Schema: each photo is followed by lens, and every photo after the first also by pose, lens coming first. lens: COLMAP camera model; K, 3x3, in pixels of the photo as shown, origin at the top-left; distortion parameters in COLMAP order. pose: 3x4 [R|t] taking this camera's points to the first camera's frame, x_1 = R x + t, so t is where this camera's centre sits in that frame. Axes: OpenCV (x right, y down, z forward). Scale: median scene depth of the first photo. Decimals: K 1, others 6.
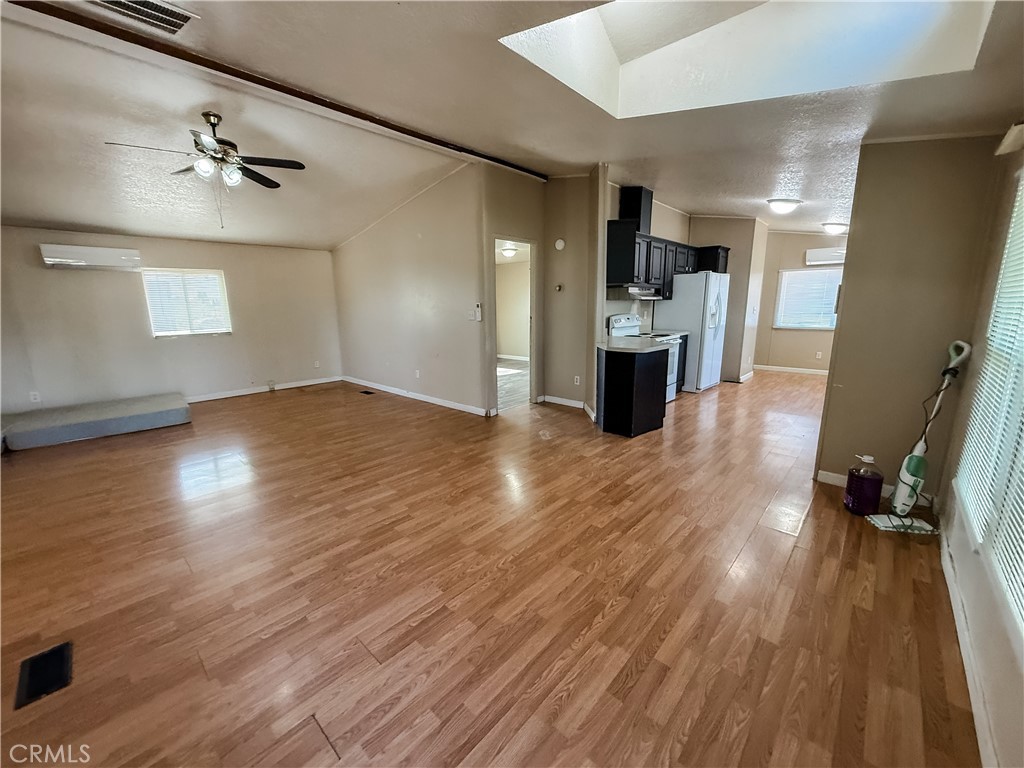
lens RADIAL K [[405.4, 0, 509.5], [0, 405.4, 382.5], [0, 0, 1]] dist [-0.001600, -0.000002]
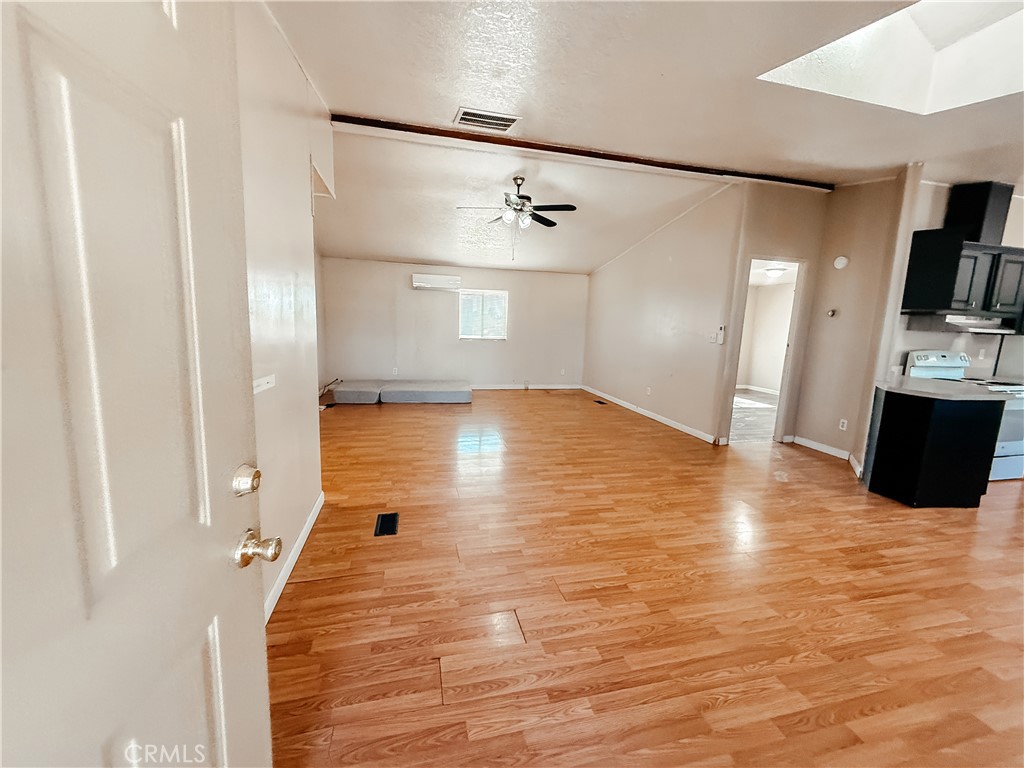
lens RADIAL K [[405.4, 0, 509.5], [0, 405.4, 382.5], [0, 0, 1]] dist [-0.001600, -0.000002]
pose [[0.829394, 0.125620, -0.544358, 0.063776], [-0.152173, 0.988347, -0.003776, 0.025875], [0.537540, 0.085969, 0.838845, -0.096932]]
